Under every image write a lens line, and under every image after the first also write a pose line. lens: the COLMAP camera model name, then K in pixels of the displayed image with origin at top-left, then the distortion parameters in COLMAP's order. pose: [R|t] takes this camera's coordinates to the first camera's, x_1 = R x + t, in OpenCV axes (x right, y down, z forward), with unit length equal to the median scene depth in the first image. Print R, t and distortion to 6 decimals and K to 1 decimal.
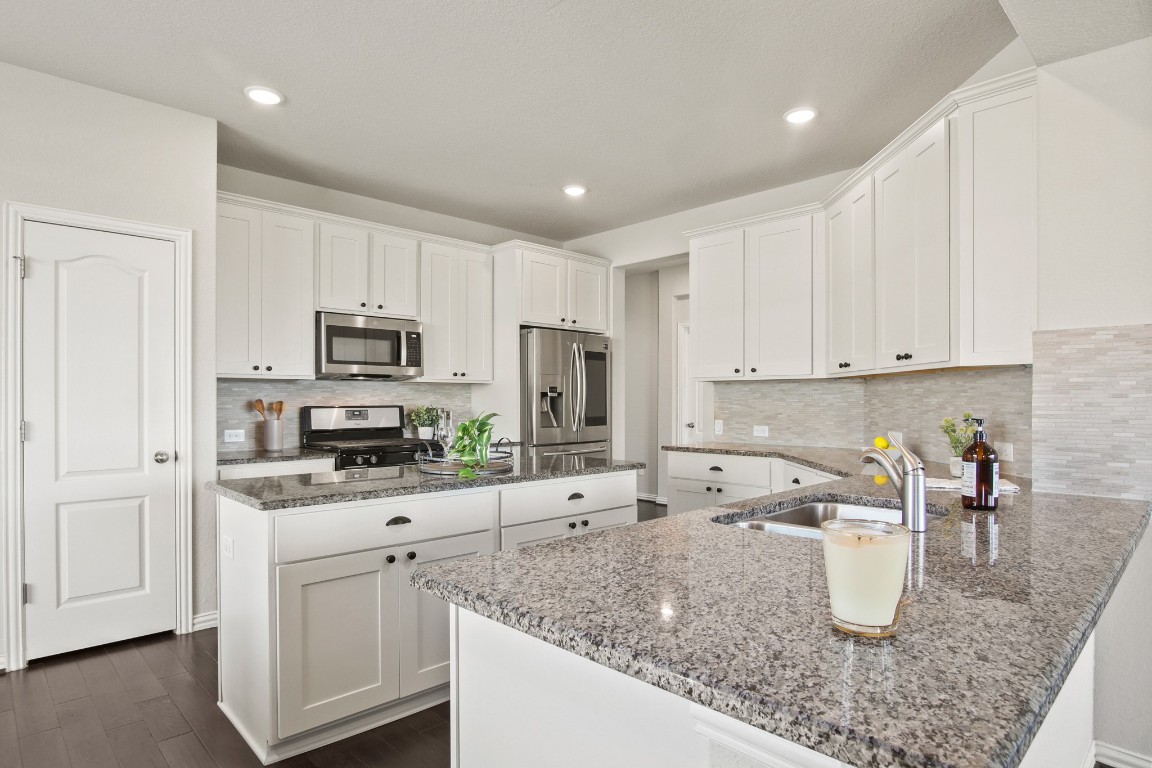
lens RADIAL K [[642.3, 0, 575.5], [0, 642.3, 391.3], [0, 0, 1]] dist [-0.003008, -0.000310]
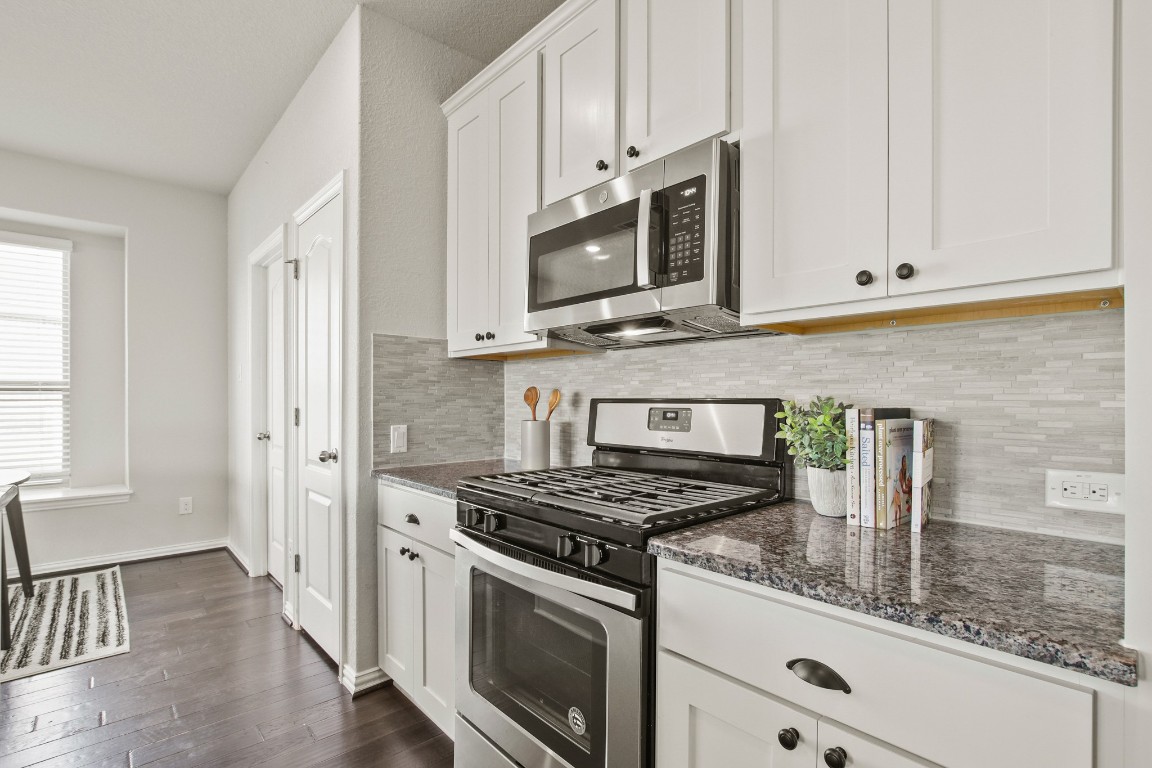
lens RADIAL K [[538.1, 0, 577.6], [0, 538.1, 392.3], [0, 0, 1]] dist [-0.005465, -0.000530]
pose [[-0.031426, -0.012279, -0.999431, 0.026501], [0.006308, 0.999902, -0.012483, 0.018947], [0.999486, -0.006697, -0.031346, 0.793340]]
